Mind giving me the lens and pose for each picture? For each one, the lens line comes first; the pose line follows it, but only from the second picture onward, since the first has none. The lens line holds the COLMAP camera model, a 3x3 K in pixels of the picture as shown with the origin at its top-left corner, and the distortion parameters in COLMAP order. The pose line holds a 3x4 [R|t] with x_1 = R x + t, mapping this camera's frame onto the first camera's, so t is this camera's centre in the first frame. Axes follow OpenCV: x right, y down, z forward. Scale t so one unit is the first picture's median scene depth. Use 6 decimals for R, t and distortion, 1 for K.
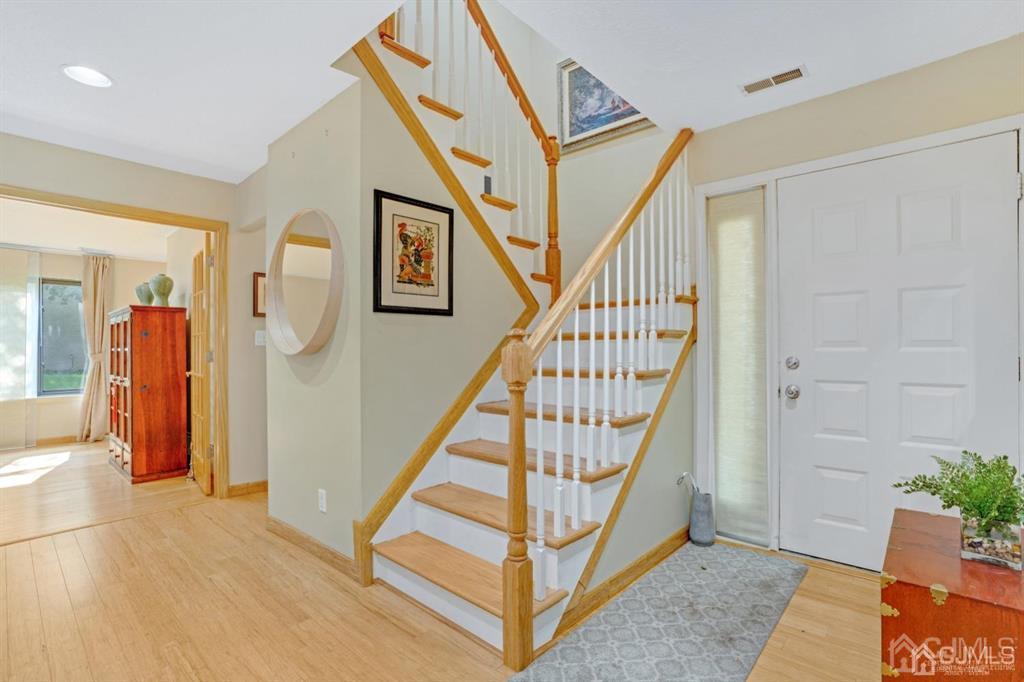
lens RADIAL K [[474.5, 0, 515.9], [0, 474.5, 339.3], [0, 0, 1]] dist [-0.055139, 0.024366]
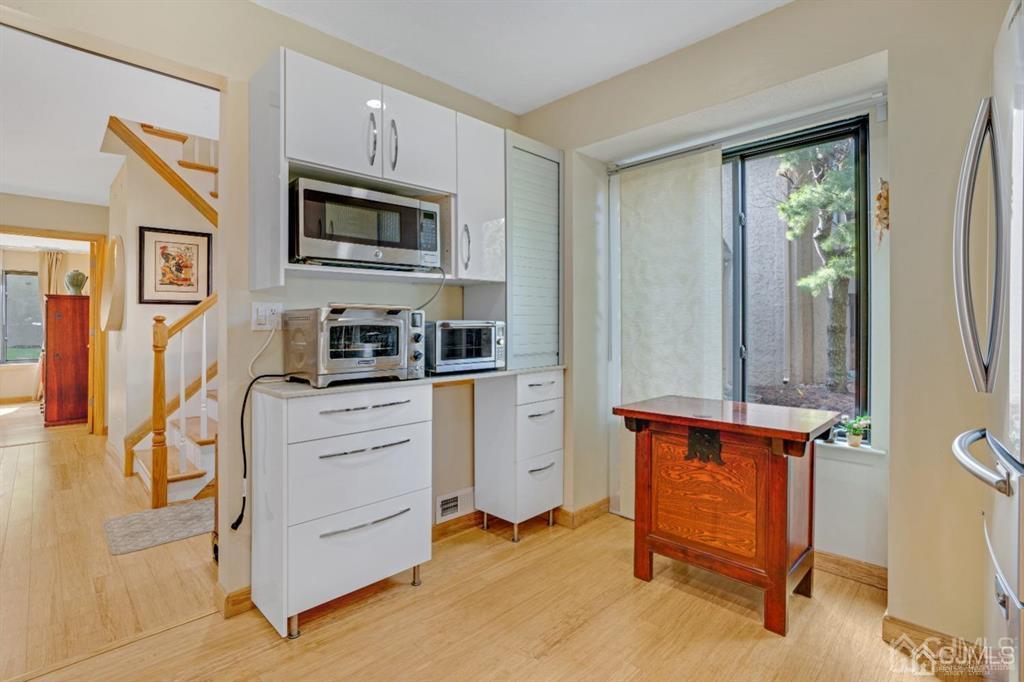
lens RADIAL K [[490.6, 0, 513.2], [0, 490.6, 319.2], [0, 0, 1]] dist [-0.012802, 0.000935]
pose [[0.997596, 0.004959, -0.069118, 0.626187], [-0.004978, 0.999988, -0.000106, -0.007276], [0.069116, 0.000450, 0.997609, -0.318774]]
